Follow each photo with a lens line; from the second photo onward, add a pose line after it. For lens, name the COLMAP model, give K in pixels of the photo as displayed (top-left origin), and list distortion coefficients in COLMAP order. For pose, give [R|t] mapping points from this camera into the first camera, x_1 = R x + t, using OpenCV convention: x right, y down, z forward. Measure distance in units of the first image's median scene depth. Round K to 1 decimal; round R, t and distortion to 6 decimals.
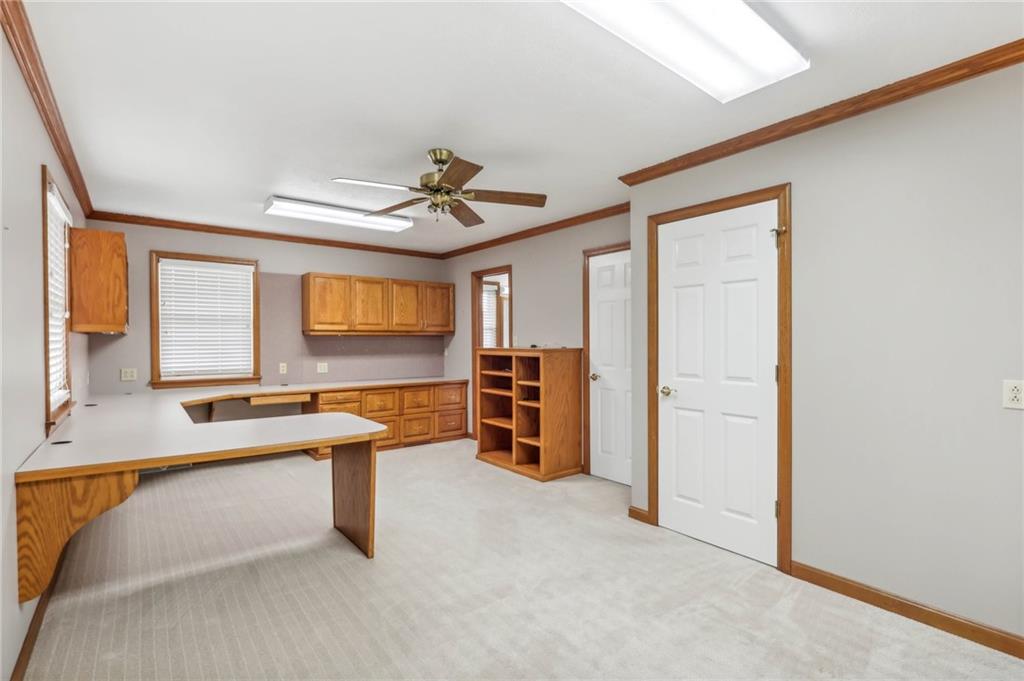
lens RADIAL K [[476.7, 0, 509.3], [0, 476.7, 338.7], [0, 0, 1]] dist [-0.005045, 0.001212]
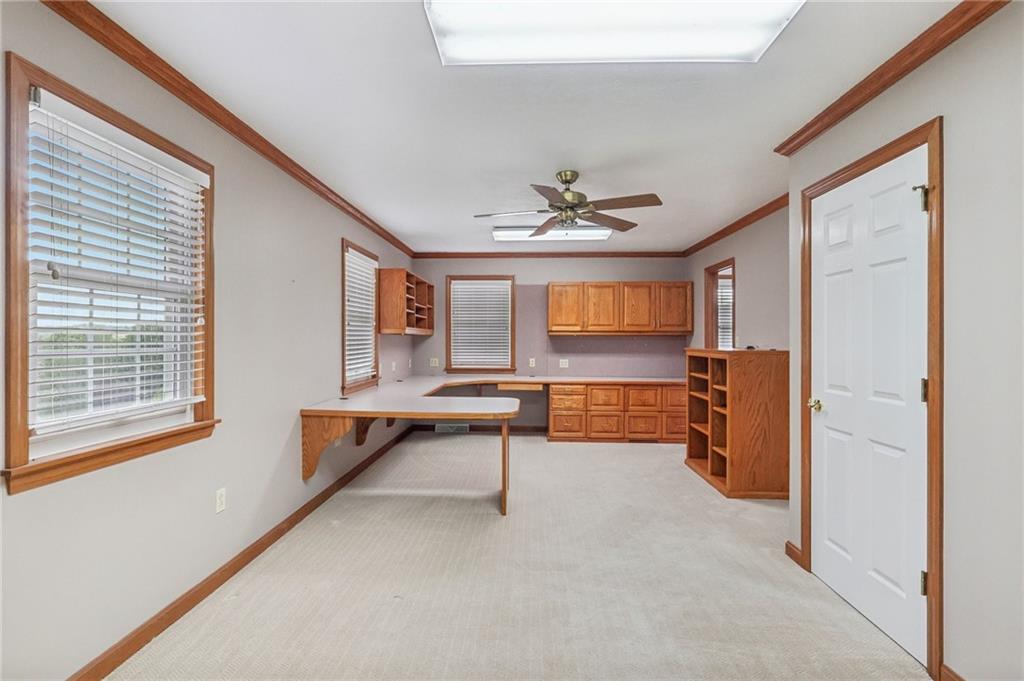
lens RADIAL K [[476.7, 0, 503.4], [0, 476.7, 337.0], [0, 0, 1]] dist [-0.005045, 0.001212]
pose [[0.758274, 0.001318, -0.651934, 0.312303], [-0.002383, 0.999997, -0.000749, -0.002207], [0.651931, 0.002122, 0.758275, 0.032753]]
